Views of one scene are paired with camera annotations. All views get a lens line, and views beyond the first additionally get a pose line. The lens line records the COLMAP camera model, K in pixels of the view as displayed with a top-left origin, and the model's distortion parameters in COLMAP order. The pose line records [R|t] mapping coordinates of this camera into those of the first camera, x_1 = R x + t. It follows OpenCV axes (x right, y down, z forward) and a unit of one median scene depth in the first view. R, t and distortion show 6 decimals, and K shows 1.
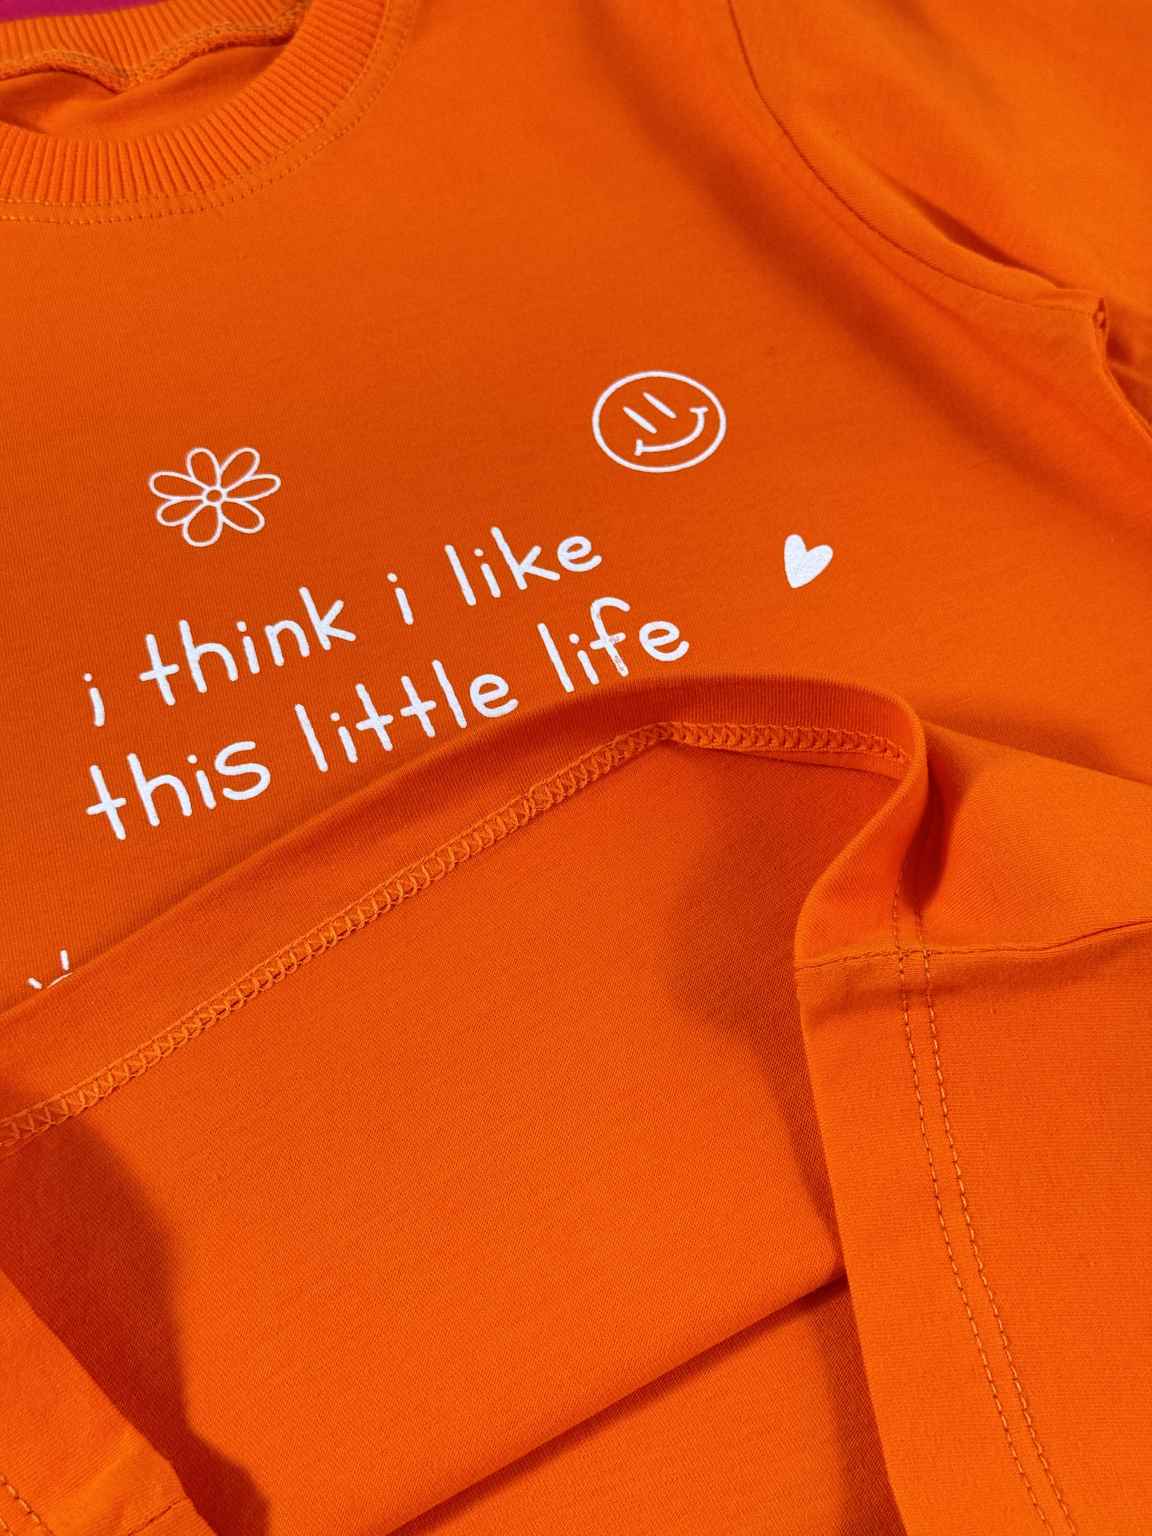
lens RADIAL K [[2123.3, 0, 576.0], [0, 2123.3, 768.0], [0, 0, 1]] dist [0.197725, -0.471942]
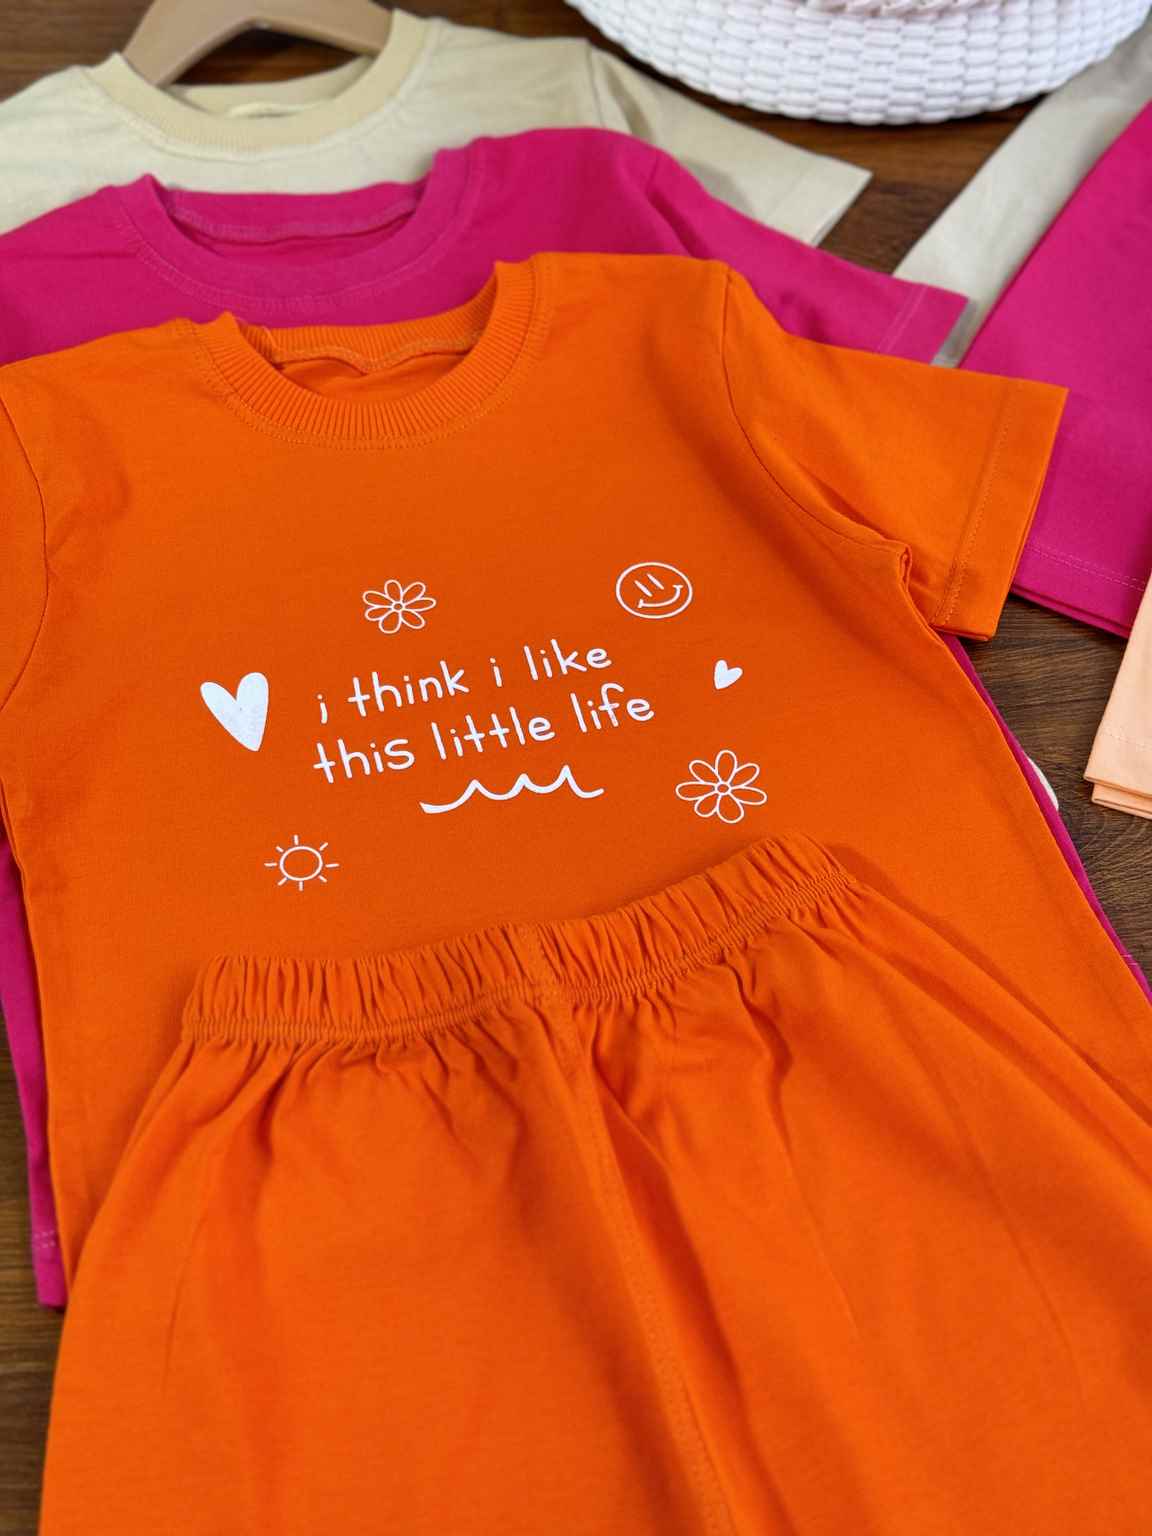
lens RADIAL K [[2123.3, 0, 576.0], [0, 2123.3, 768.0], [0, 0, 1]] dist [0.197725, -0.471942]
pose [[0.993810, 0.102284, -0.043345, 0.069587], [-0.105868, 0.990247, -0.090568, 0.154370], [0.033659, 0.094596, 0.994947, -0.761565]]
